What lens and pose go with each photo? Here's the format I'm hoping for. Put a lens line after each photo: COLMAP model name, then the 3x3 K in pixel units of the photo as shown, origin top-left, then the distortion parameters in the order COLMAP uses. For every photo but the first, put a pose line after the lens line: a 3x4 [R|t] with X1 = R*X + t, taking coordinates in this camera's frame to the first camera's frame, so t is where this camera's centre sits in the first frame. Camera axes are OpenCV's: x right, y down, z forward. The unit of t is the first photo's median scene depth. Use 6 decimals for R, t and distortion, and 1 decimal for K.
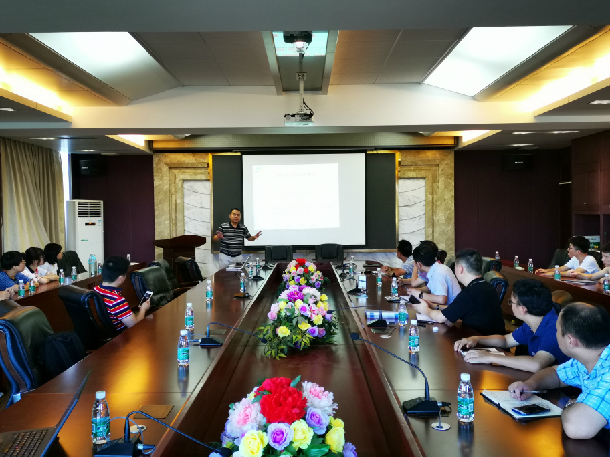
lens RADIAL K [[555.5, 0, 305.8], [0, 555.5, 229.2], [0, 0, 1]] dist [0.039034, 0.000000]
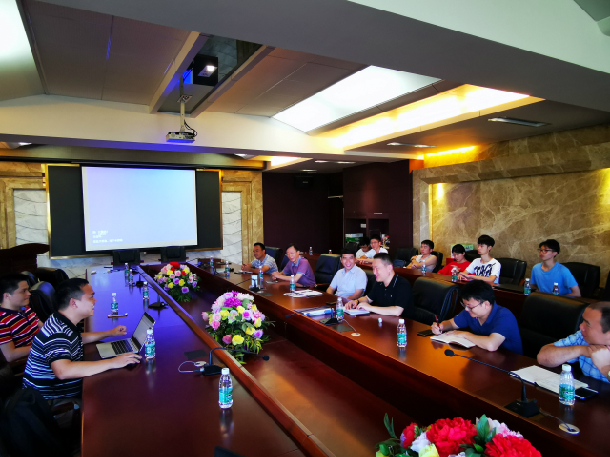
lens RADIAL K [[403.1, 0, 304.3], [0, 403.1, 231.3], [0, 0, 1]] dist [-0.001248, -0.000165]
pose [[0.875484, -0.026592, 0.482515, -0.114403], [0.021620, 0.999640, 0.015864, -0.011156], [-0.482764, -0.003456, 0.875744, 0.106638]]
